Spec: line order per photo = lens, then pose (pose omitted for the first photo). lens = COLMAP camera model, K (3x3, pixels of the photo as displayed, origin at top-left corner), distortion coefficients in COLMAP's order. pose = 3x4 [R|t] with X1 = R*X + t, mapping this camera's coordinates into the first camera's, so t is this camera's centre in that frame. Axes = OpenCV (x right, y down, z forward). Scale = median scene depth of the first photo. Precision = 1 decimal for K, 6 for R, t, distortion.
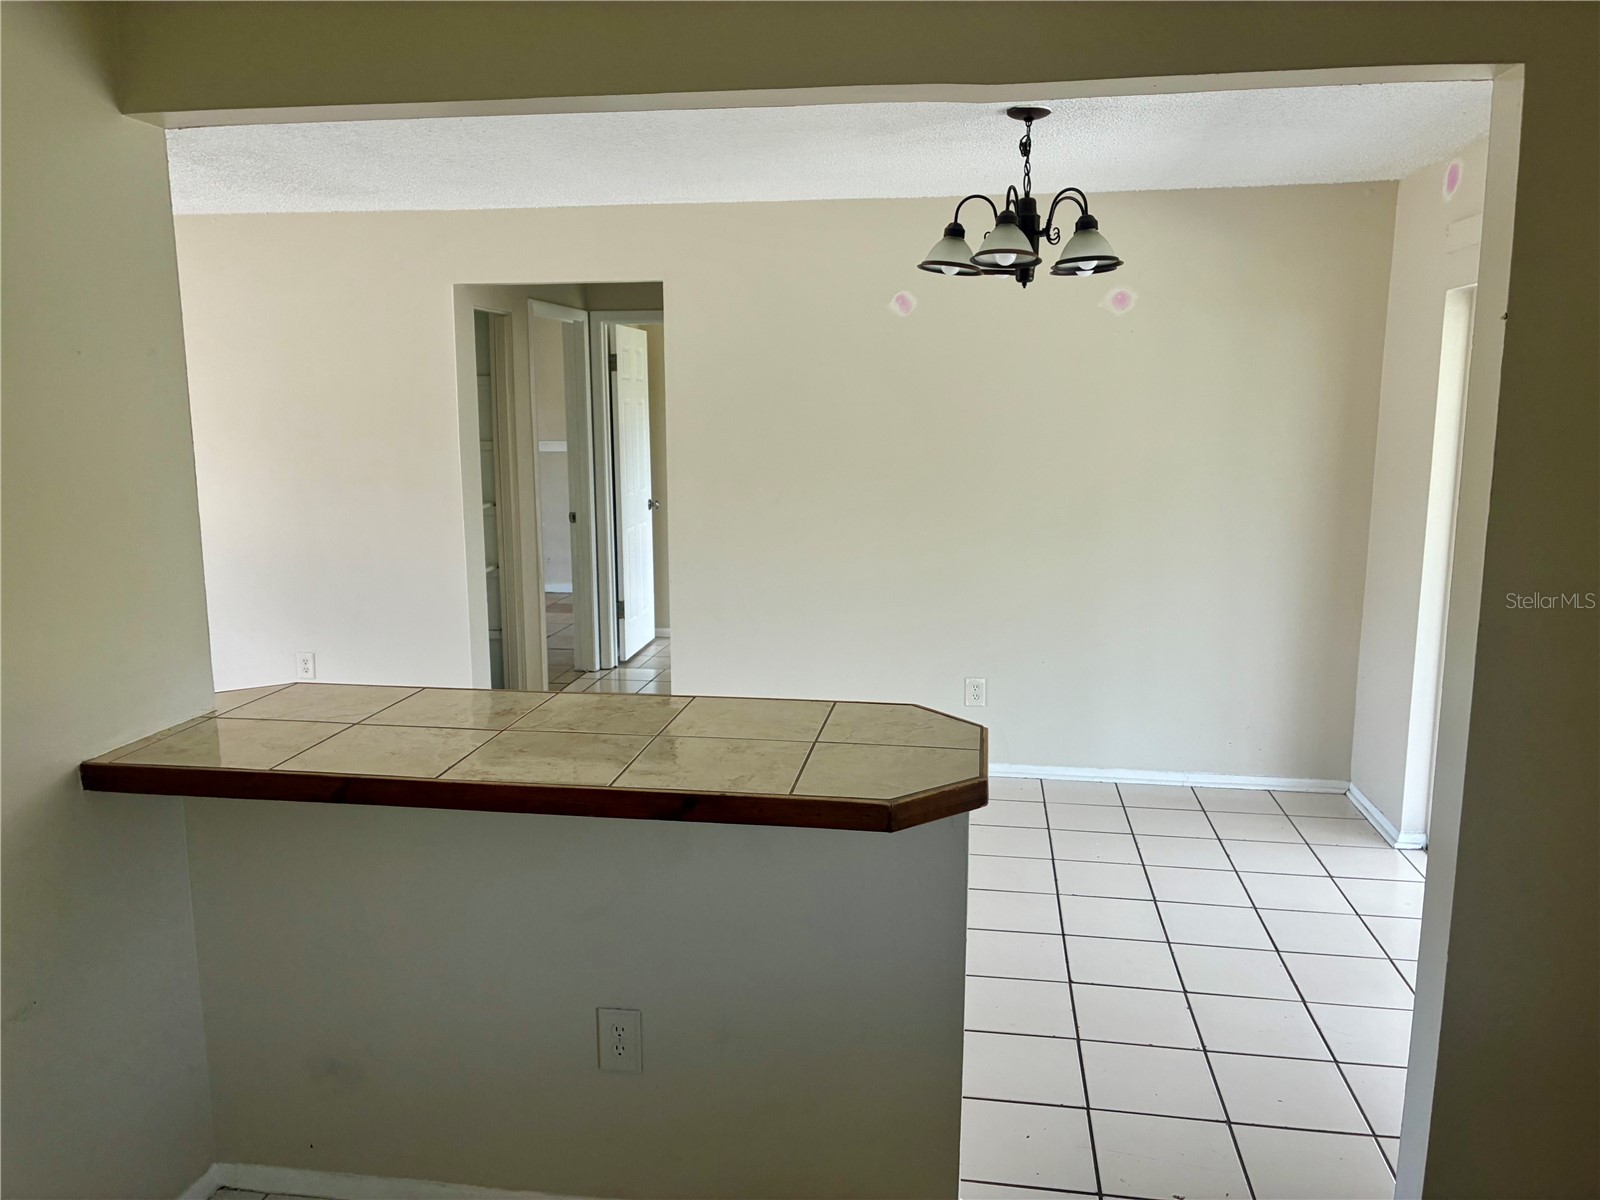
lens RADIAL K [[1208.0, 0, 798.1], [0, 1208.0, 599.1], [0, 0, 1]] dist [0.046672, -0.034404]
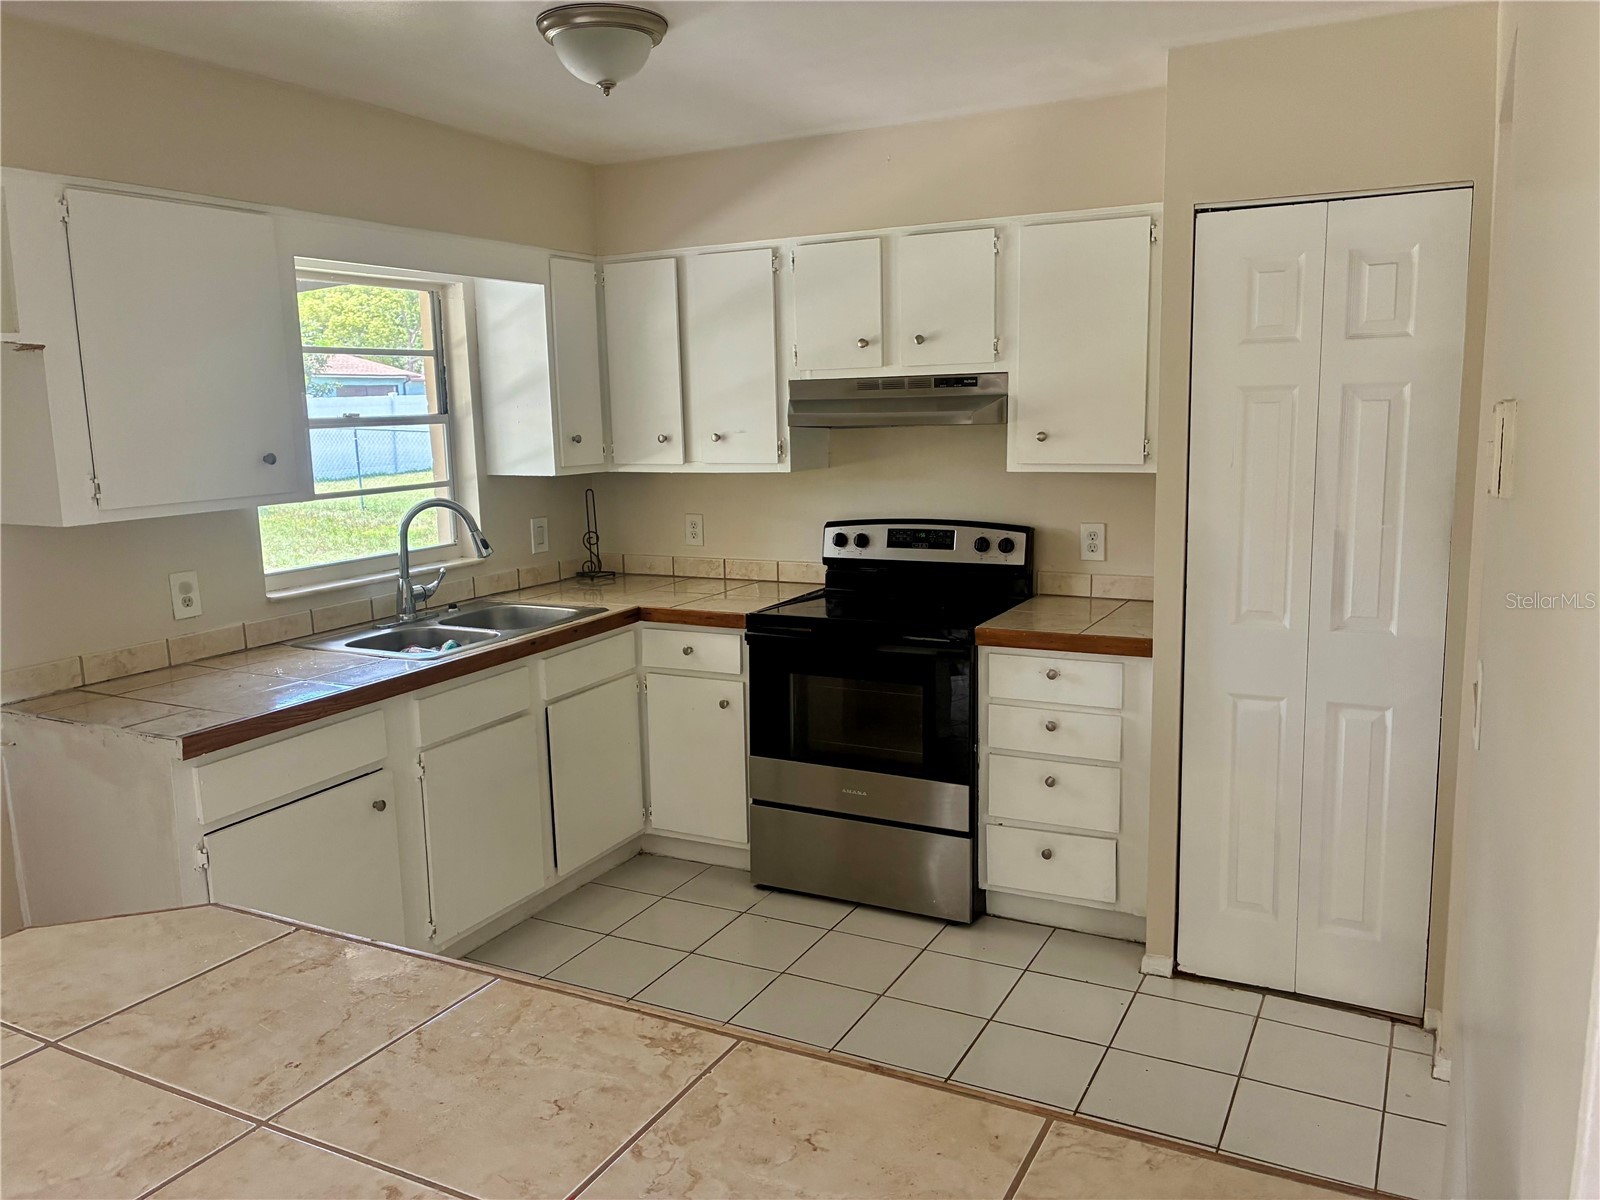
lens RADIAL K [[1208.0, 0, 798.7], [0, 1208.0, 597.9], [0, 0, 1]] dist [0.046672, -0.034404]
pose [[-0.947272, -0.019809, 0.319818, -0.466500], [0.087076, 0.944614, 0.316420, -0.208563], [-0.308372, 0.327584, -0.893082, 1.329995]]
